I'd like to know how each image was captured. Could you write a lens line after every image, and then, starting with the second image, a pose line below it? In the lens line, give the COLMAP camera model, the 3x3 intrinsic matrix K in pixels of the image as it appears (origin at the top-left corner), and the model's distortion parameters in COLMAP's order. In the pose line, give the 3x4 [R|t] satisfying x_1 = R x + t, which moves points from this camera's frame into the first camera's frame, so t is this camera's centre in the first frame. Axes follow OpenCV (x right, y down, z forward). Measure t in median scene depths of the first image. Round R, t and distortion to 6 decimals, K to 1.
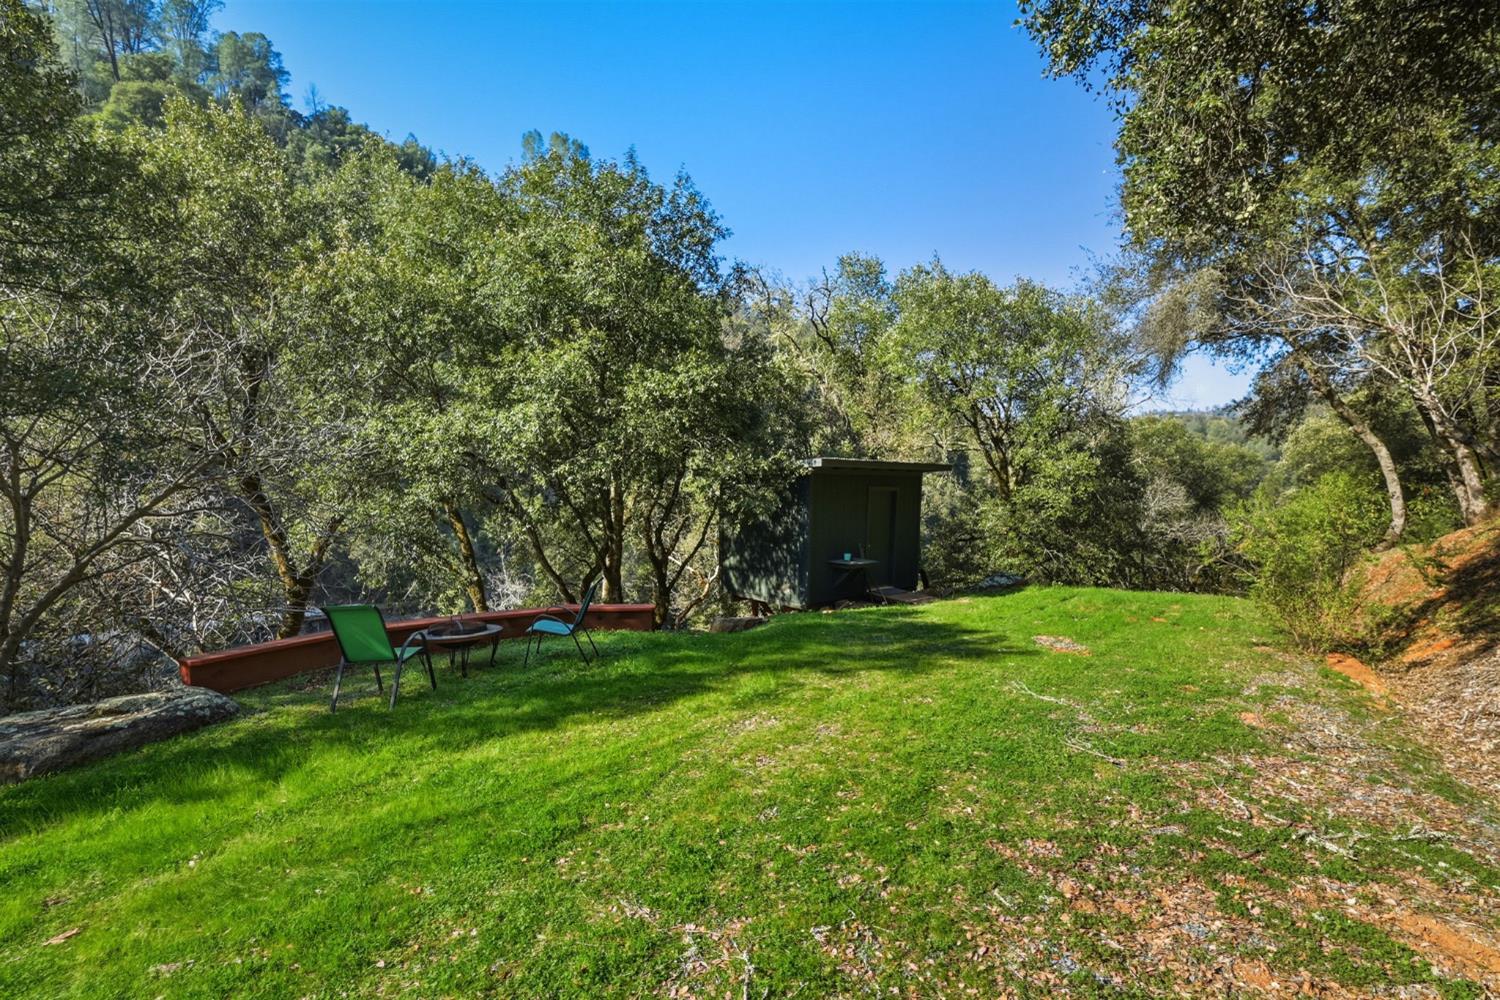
lens RADIAL K [[678.0, 0, 763.7], [0, 678.0, 510.7], [0, 0, 1]] dist [-0.000792, -0.000164]
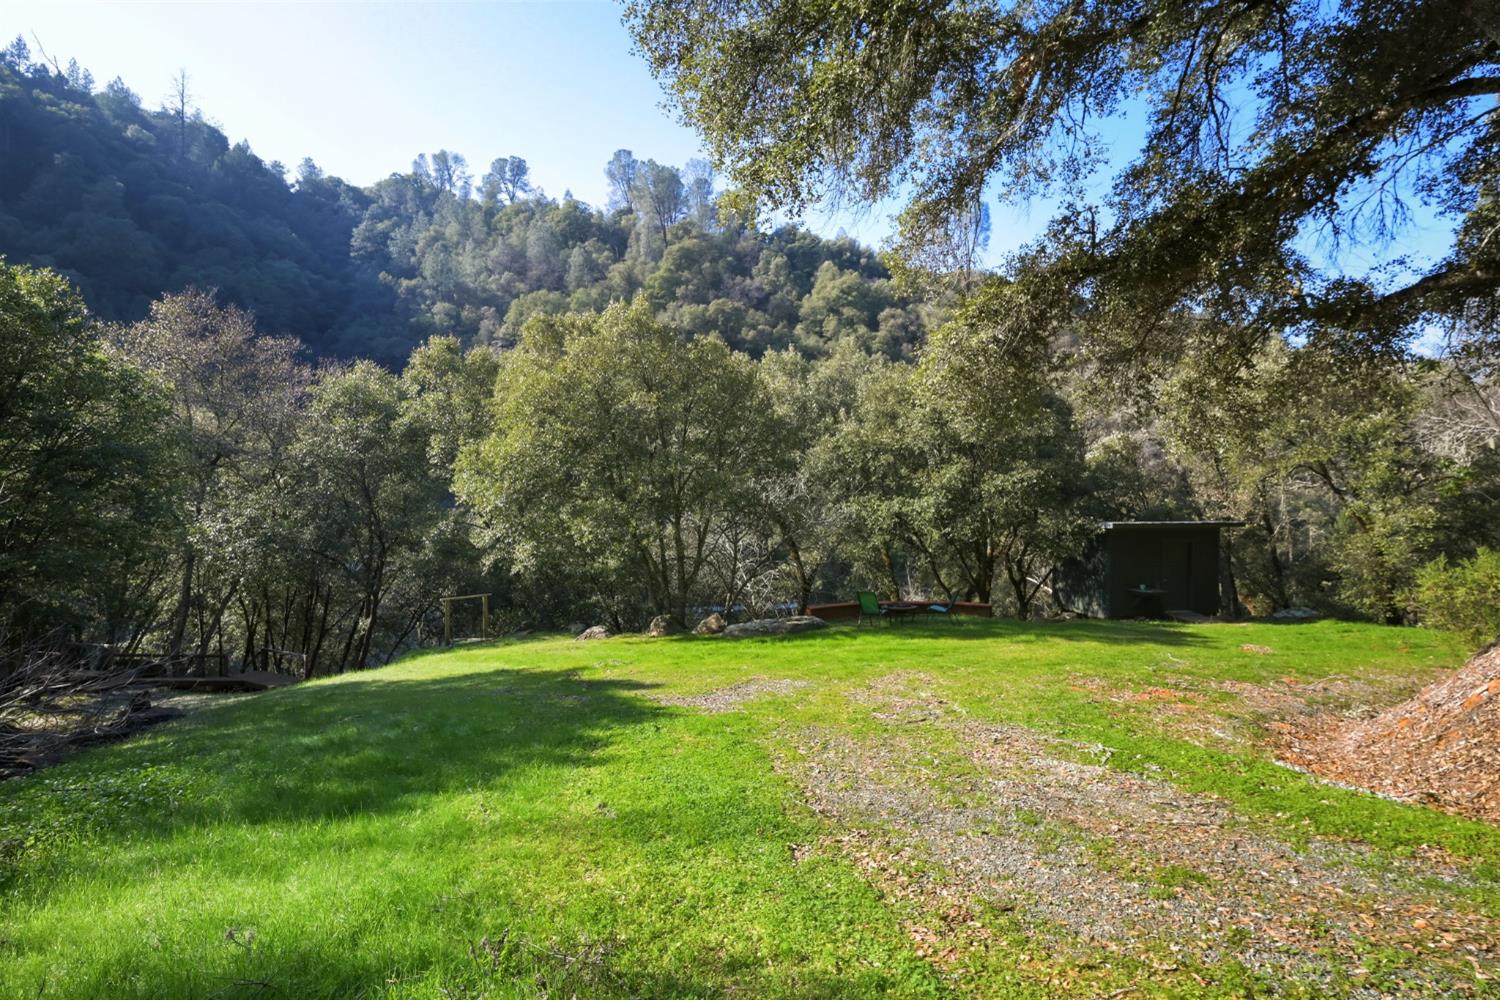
lens RADIAL K [[678.0, 0, 763.7], [0, 678.0, 510.7], [0, 0, 1]] dist [-0.000792, -0.000164]
pose [[0.839490, -0.002677, -0.543368, 0.280934], [-0.010292, 0.999730, -0.020826, -0.068488], [0.543277, 0.023076, 0.839236, -0.807471]]
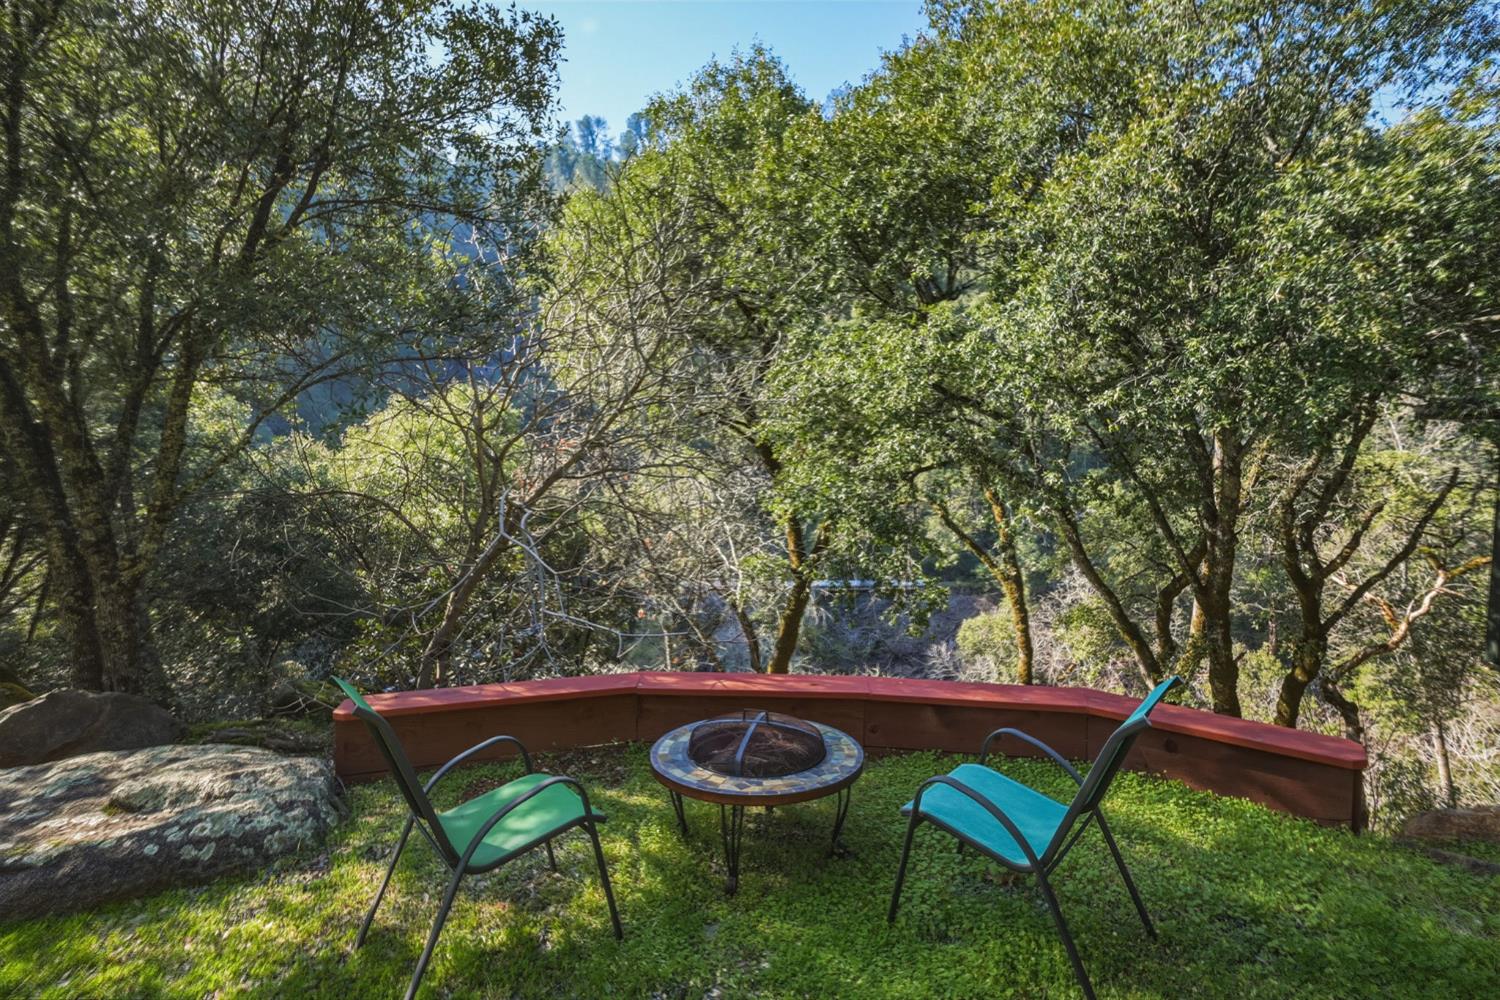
lens RADIAL K [[658.7, 0, 753.9], [0, 658.7, 510.6], [0, 0, 1]] dist [-0.000358, -0.000133]
pose [[0.675246, 0.036609, -0.736684, -0.100253], [-0.021792, 0.999322, 0.029685, 0.014058], [0.737271, -0.003991, 0.675586, 0.440723]]
